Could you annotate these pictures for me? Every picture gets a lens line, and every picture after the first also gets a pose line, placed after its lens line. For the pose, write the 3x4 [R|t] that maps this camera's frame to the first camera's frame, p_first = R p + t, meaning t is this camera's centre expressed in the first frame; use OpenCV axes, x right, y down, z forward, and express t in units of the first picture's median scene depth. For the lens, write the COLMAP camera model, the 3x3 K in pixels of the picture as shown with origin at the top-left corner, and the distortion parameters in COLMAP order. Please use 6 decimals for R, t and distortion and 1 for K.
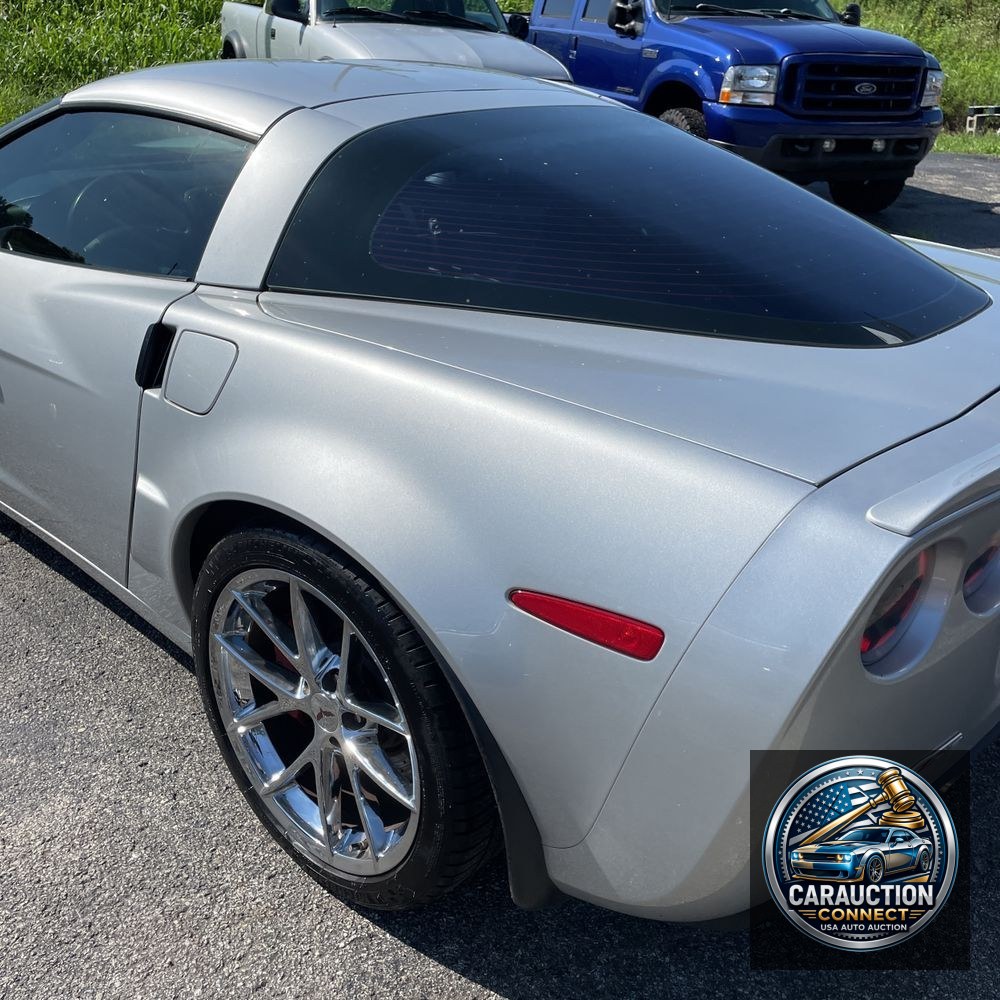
lens RADIAL K [[1023.1, 0, 502.6], [0, 1023.1, 497.4], [0, 0, 1]] dist [0.014195, 0.000000]
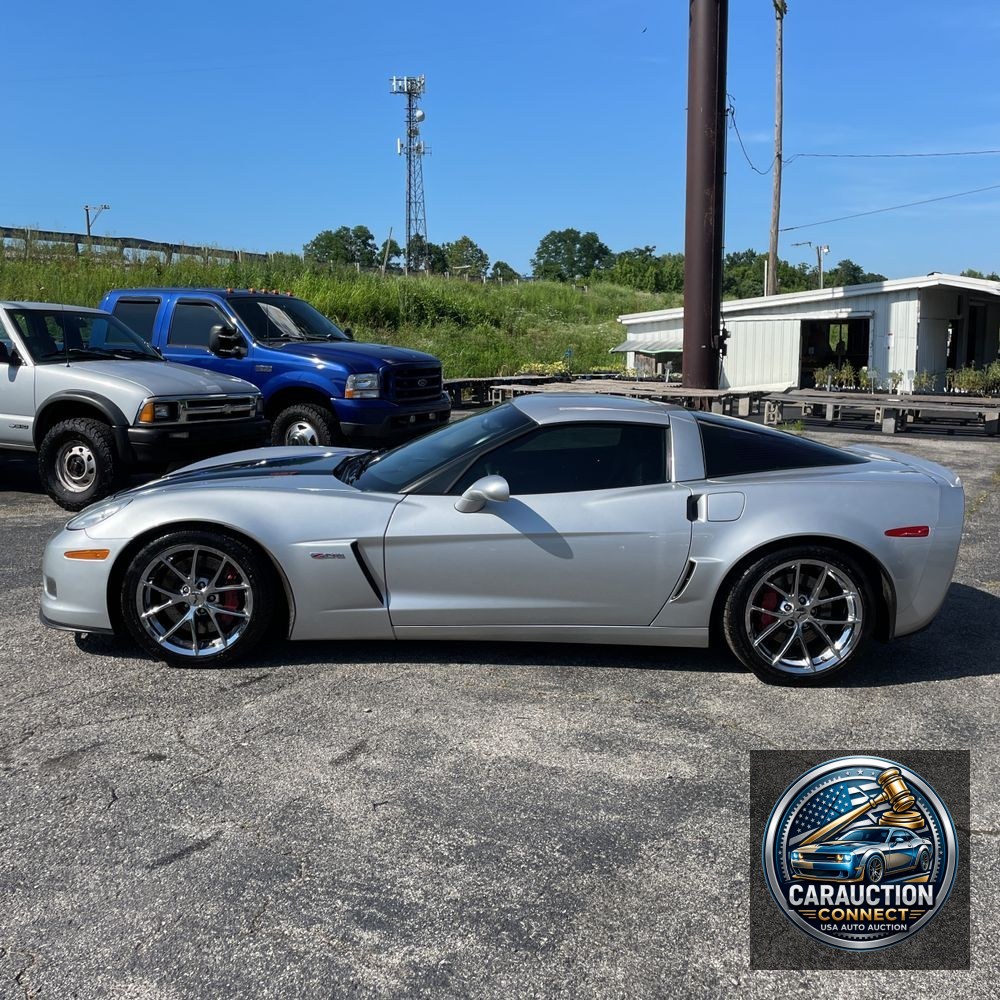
lens RADIAL K [[1023.1, 0, 493.4], [0, 1023.1, 492.8], [0, 0, 1]] dist [0.014195, 0.000000]
pose [[0.742109, -0.138993, 0.655710, -0.608944], [0.301144, 0.943110, -0.140910, 0.008031], [-0.598821, 0.302033, 0.741747, -0.160908]]
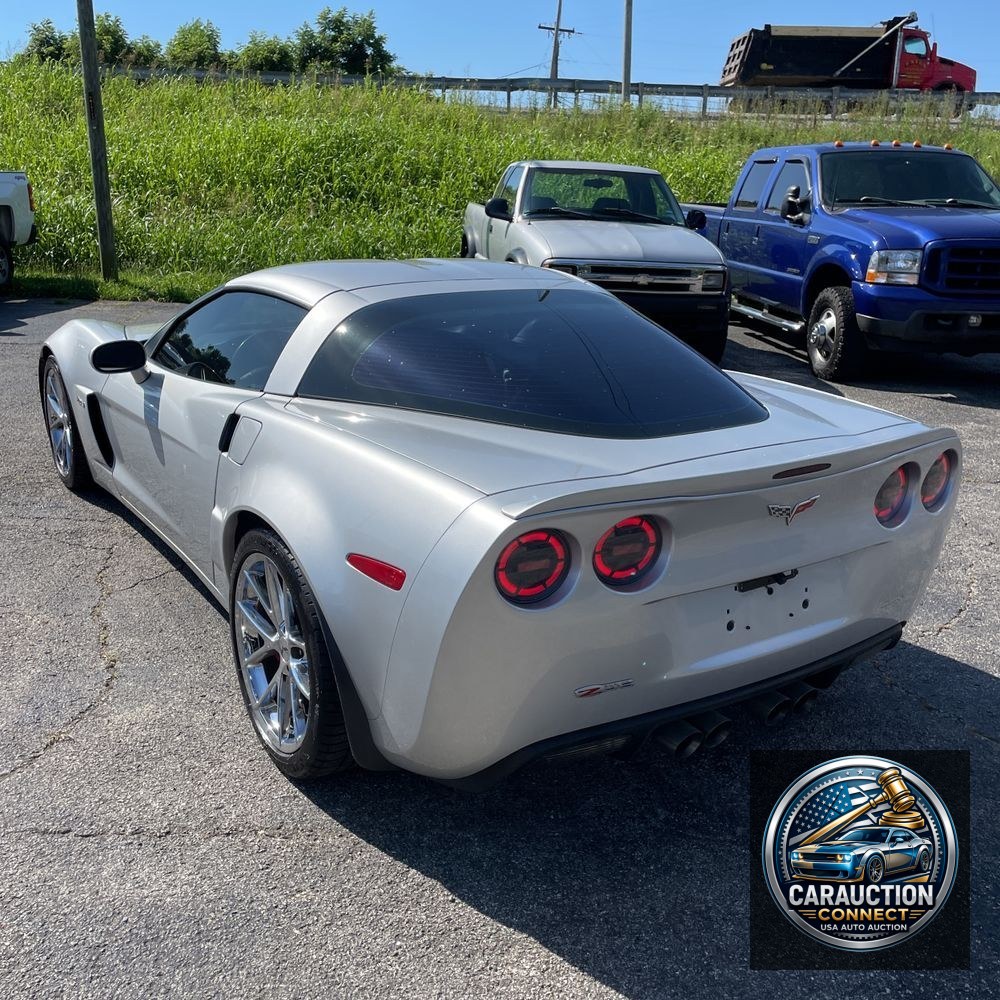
lens RADIAL K [[1023.1, 0, 480.3], [0, 1023.1, 496.8], [0, 0, 1]] dist [0.014195, 0.000000]
pose [[0.960391, 0.055138, -0.273146, 0.129250], [-0.097829, 0.984550, -0.145225, 0.041951], [0.260918, 0.166195, 0.950947, -0.115817]]
